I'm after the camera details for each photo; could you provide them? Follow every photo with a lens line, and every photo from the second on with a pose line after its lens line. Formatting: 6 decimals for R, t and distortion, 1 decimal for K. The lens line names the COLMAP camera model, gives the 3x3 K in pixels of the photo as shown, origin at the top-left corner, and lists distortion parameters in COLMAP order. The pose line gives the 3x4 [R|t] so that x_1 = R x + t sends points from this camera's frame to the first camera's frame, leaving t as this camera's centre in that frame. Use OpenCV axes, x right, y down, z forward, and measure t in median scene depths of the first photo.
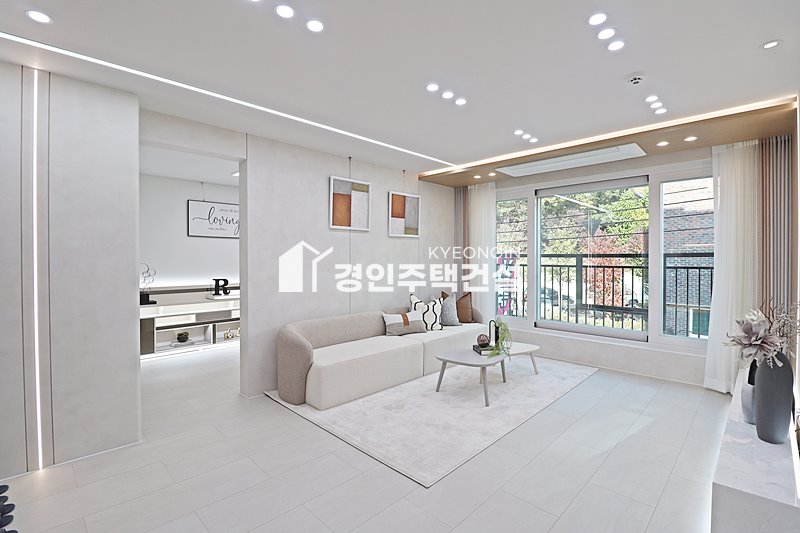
lens RADIAL K [[368.1, 0, 404.1], [0, 368.1, 262.3], [0, 0, 1]] dist [-0.007187, -0.006896]
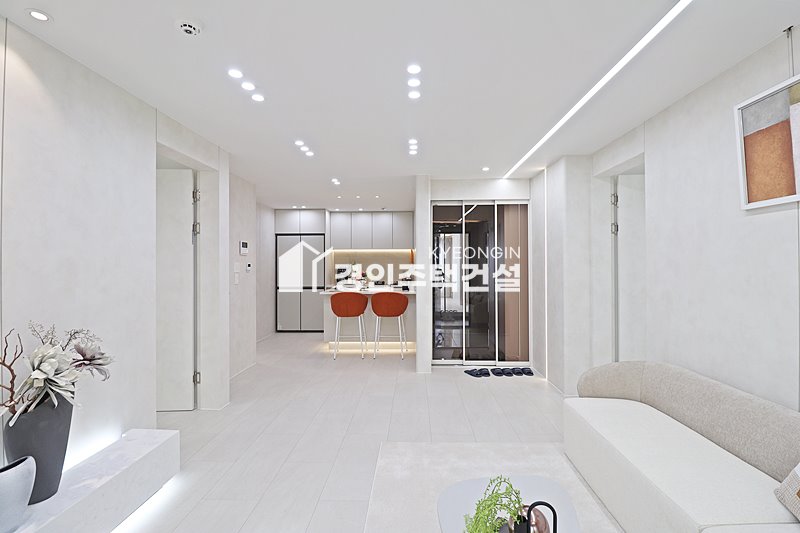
lens RADIAL K [[368.1, 0, 403.6], [0, 368.1, 262.6], [0, 0, 1]] dist [-0.007187, -0.006896]
pose [[-0.733430, 0.000264, -0.679765, 0.444626], [-0.001856, 0.999995, 0.002390, -0.021272], [0.679763, 0.003015, -0.733426, 0.997340]]
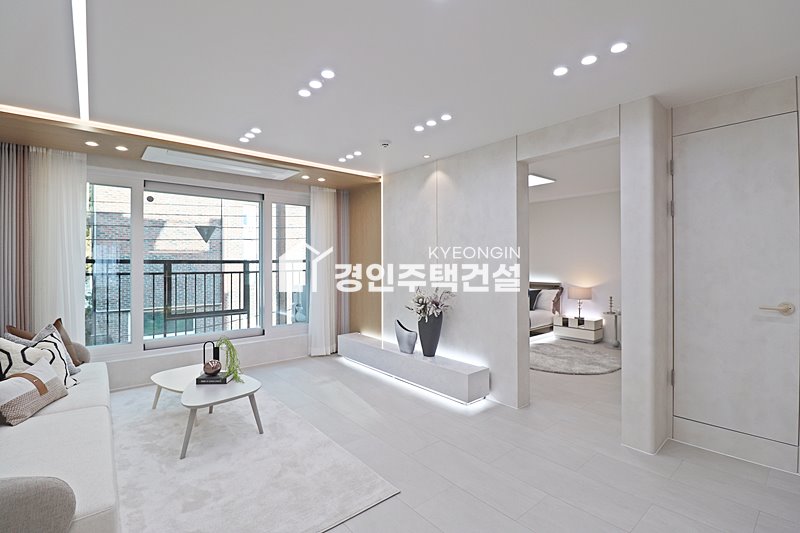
lens RADIAL K [[368.1, 0, 399.2], [0, 368.1, 261.4], [0, 0, 1]] dist [-0.007187, -0.006896]
pose [[0.097337, 0.004103, 0.995243, -0.468218], [0.012257, 0.999911, -0.005321, -0.008728], [-0.995176, 0.012716, 0.097278, 0.439625]]
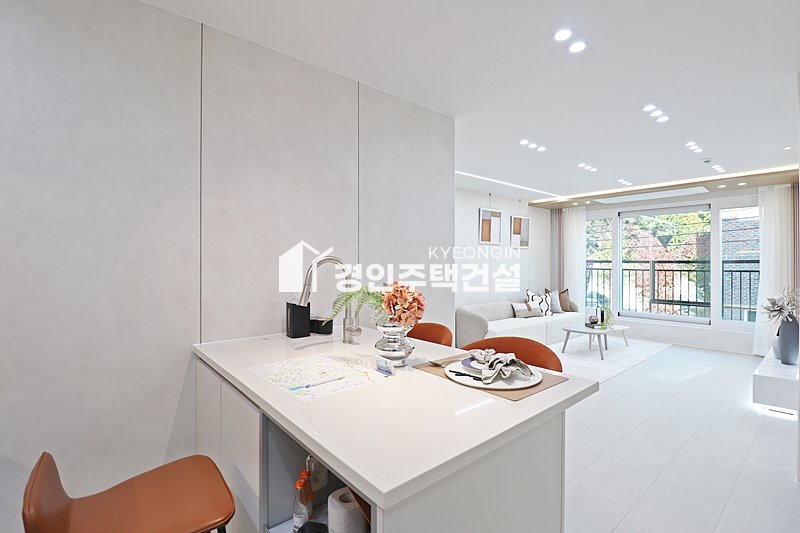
lens RADIAL K [[368.1, 0, 406.2], [0, 368.1, 263.2], [0, 0, 1]] dist [-0.007187, -0.006896]
pose [[0.996228, 0.001395, -0.086760, -0.348058], [-0.002202, 0.999955, -0.009211, 0.000665], [0.086744, 0.009368, 0.996187, -0.459560]]
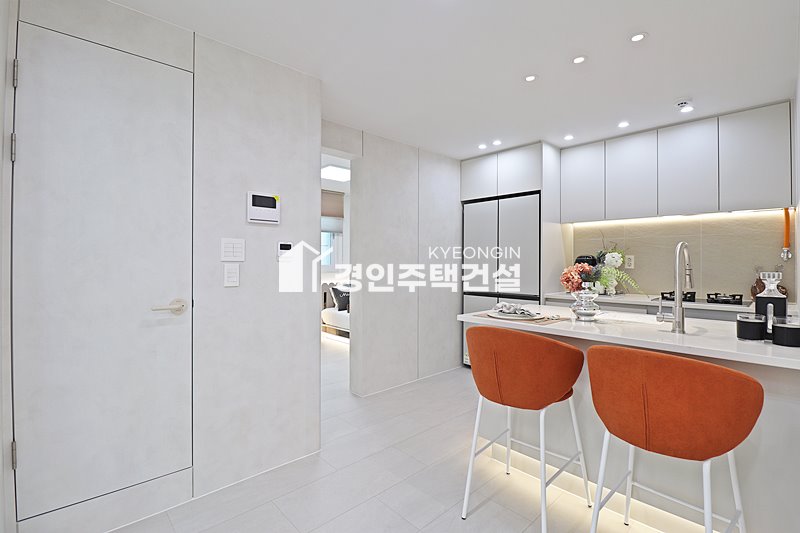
lens RADIAL K [[368.1, 0, 406.9], [0, 368.1, 262.6], [0, 0, 1]] dist [-0.007187, -0.006896]
pose [[-0.999303, -0.001509, 0.037302, -0.174835], [-0.000970, 0.999895, 0.014459, 0.005496], [-0.037320, 0.014412, -0.999199, 0.356287]]
